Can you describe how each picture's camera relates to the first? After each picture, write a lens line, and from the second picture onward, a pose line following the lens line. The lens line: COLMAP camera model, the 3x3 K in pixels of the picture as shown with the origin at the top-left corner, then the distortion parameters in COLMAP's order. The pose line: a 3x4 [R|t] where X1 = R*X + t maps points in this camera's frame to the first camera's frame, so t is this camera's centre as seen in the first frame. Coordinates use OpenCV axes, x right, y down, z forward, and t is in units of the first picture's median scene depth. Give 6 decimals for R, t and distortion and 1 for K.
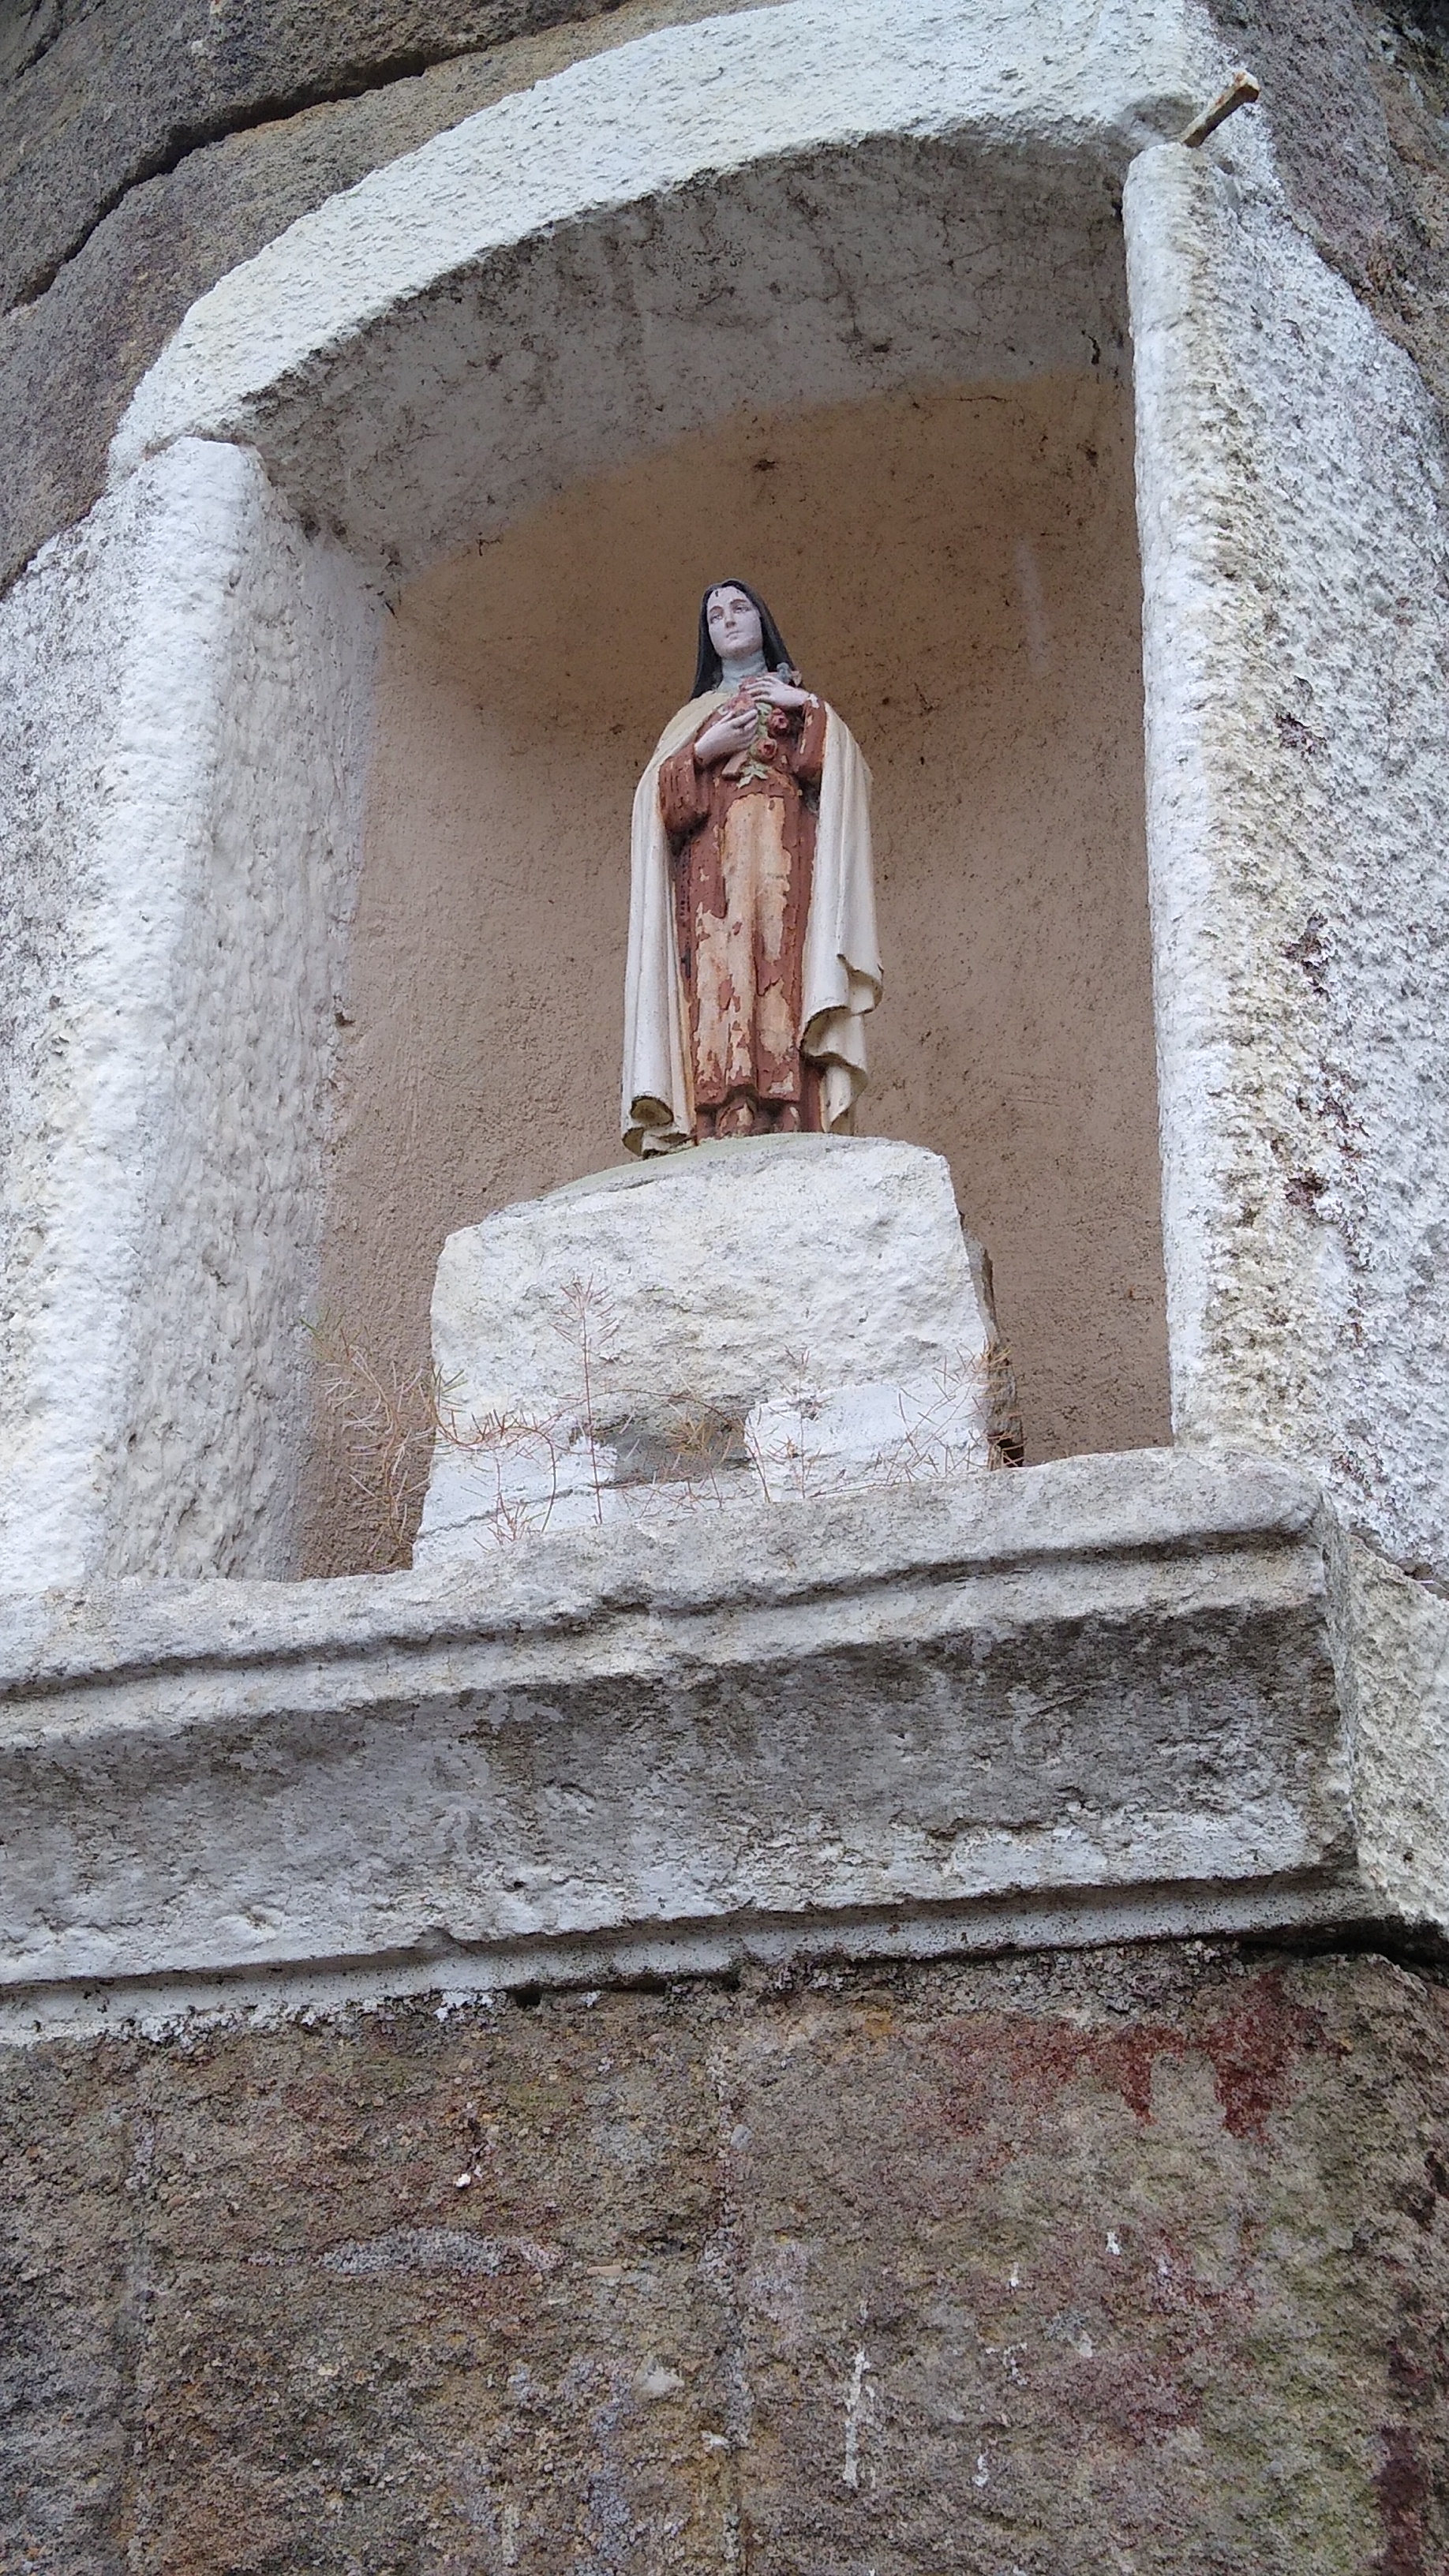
lens RADIAL K [[3206.7, 0, 694.3], [0, 3206.7, 1286.9], [0, 0, 1]] dist [0.101087, -0.239868]
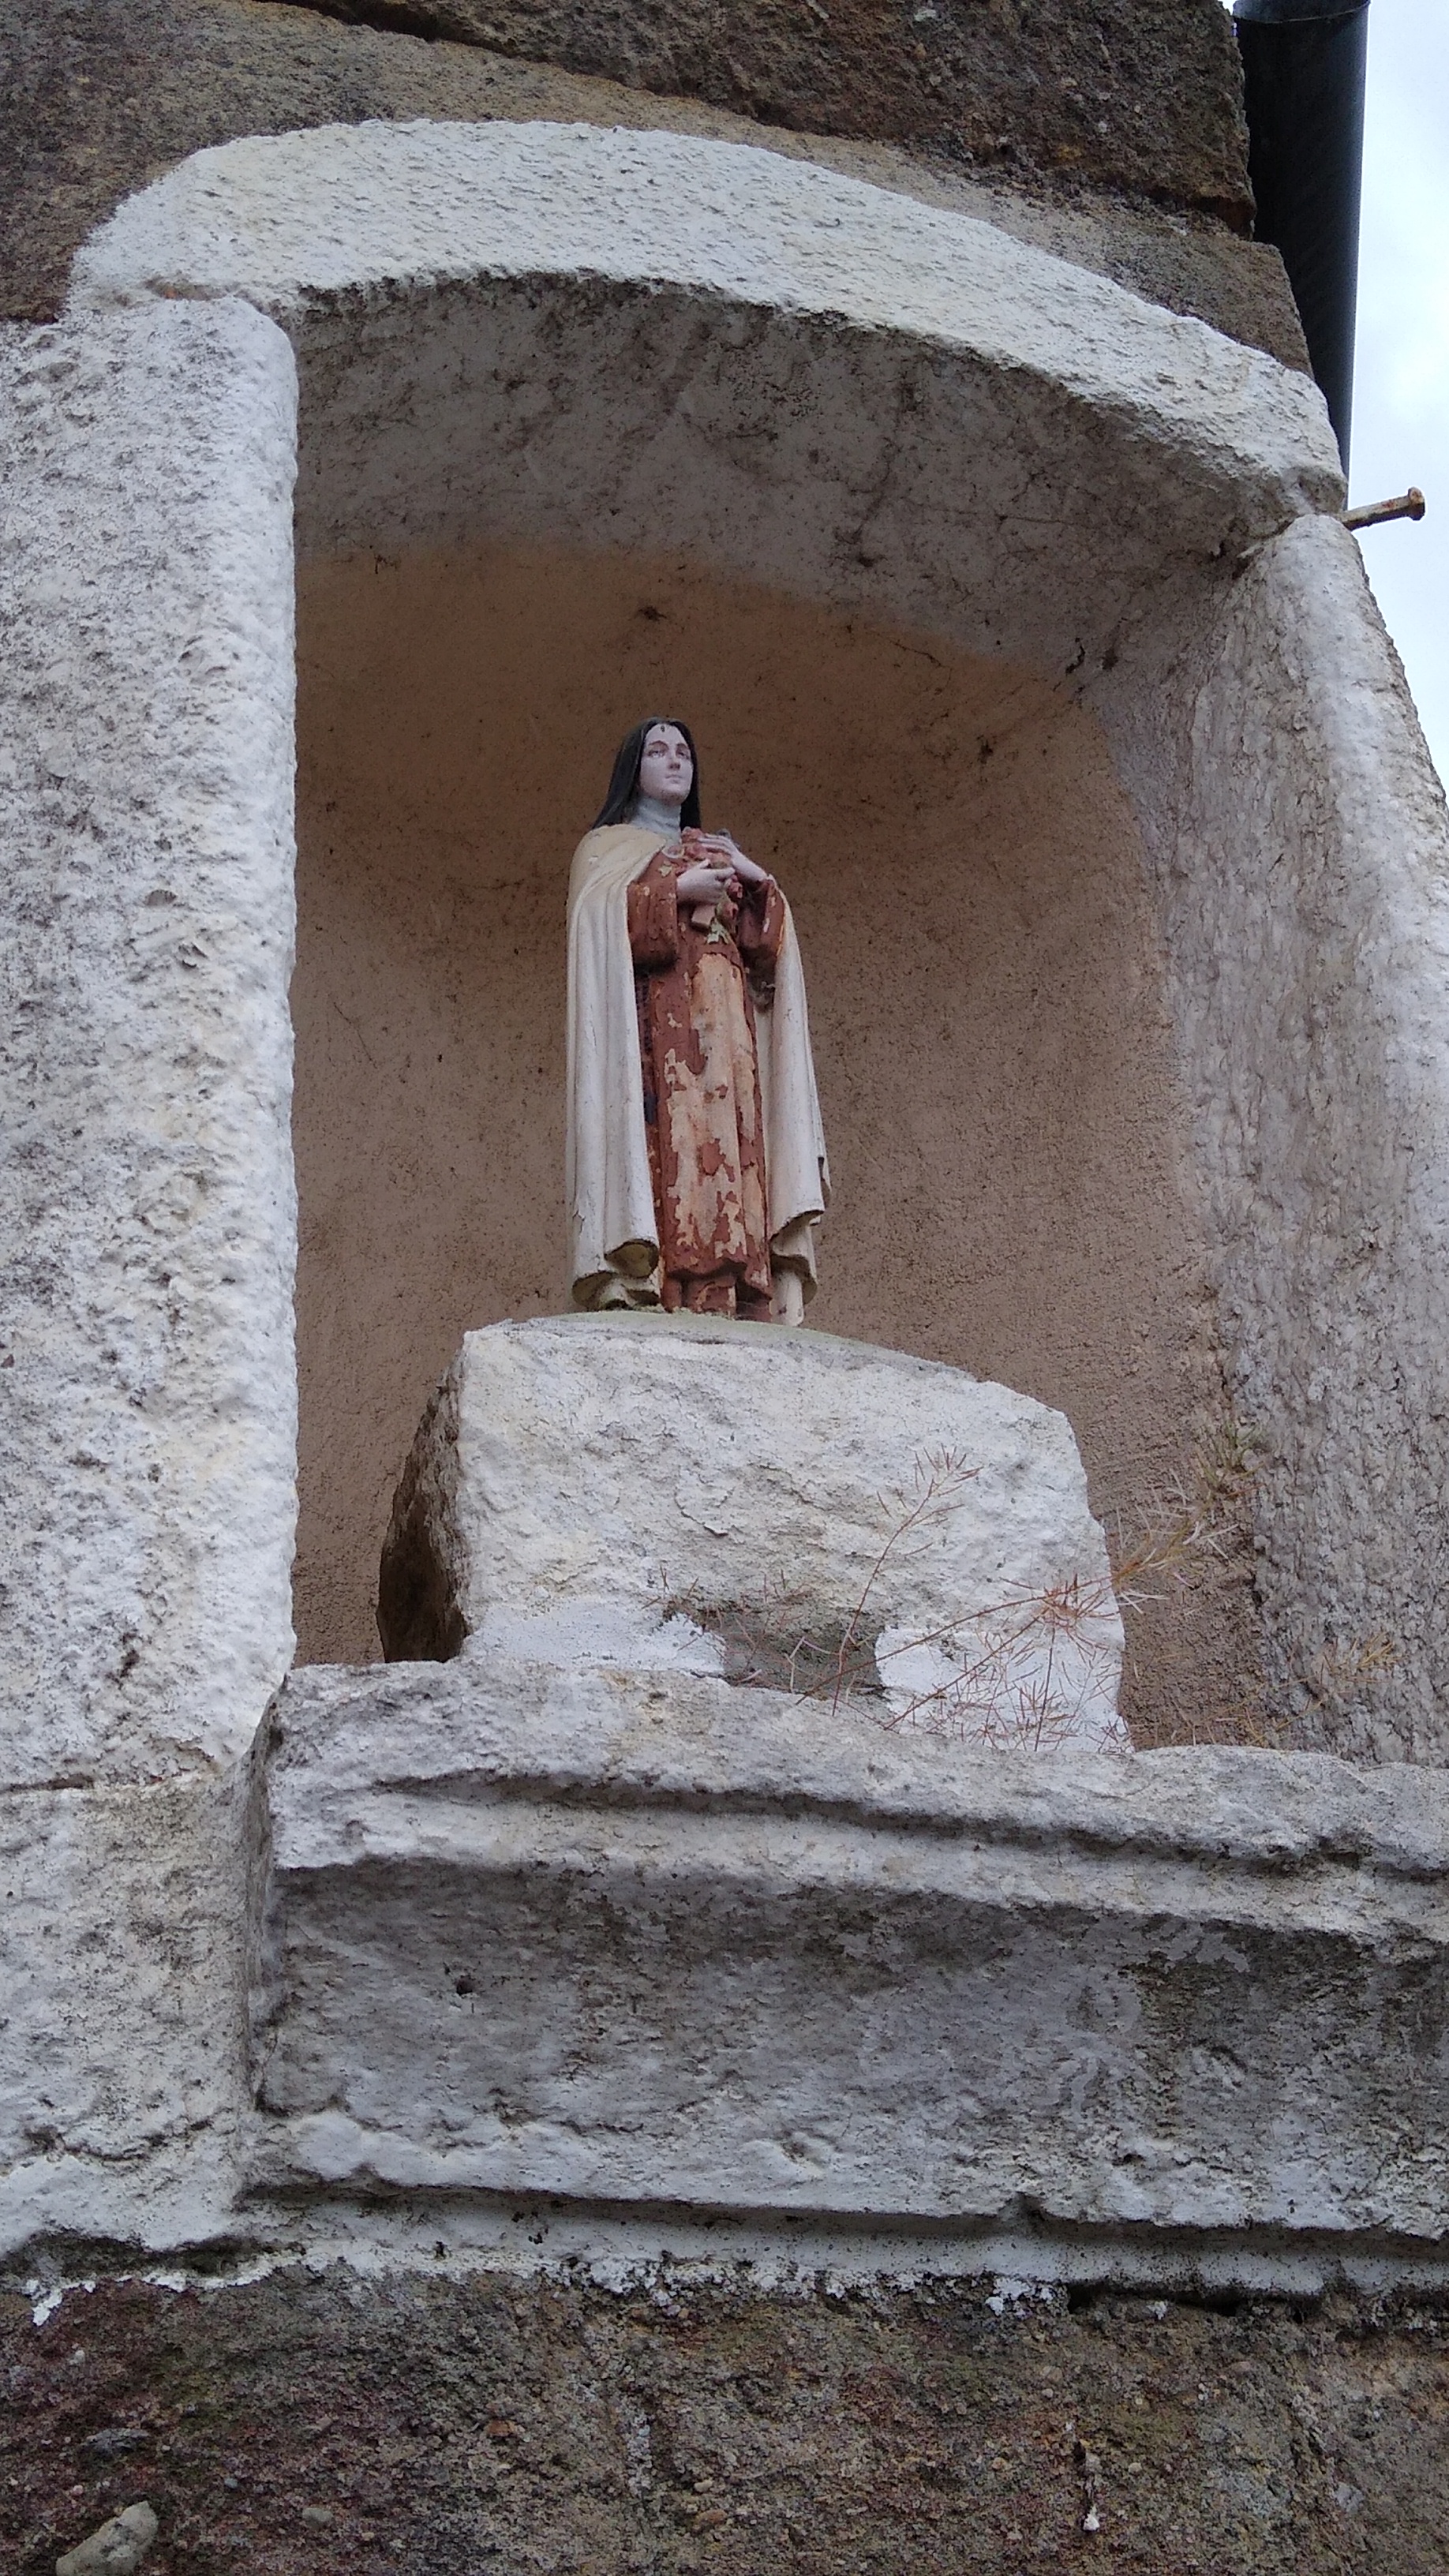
lens RADIAL K [[3206.7, 0, 694.3], [0, 3206.7, 1286.9], [0, 0, 1]] dist [0.101087, -0.239868]
pose [[0.762853, 0.297512, 0.574058, -0.664755], [-0.230828, 0.954656, -0.188019, 0.149978], [-0.603965, 0.010923, 0.796936, 0.394171]]
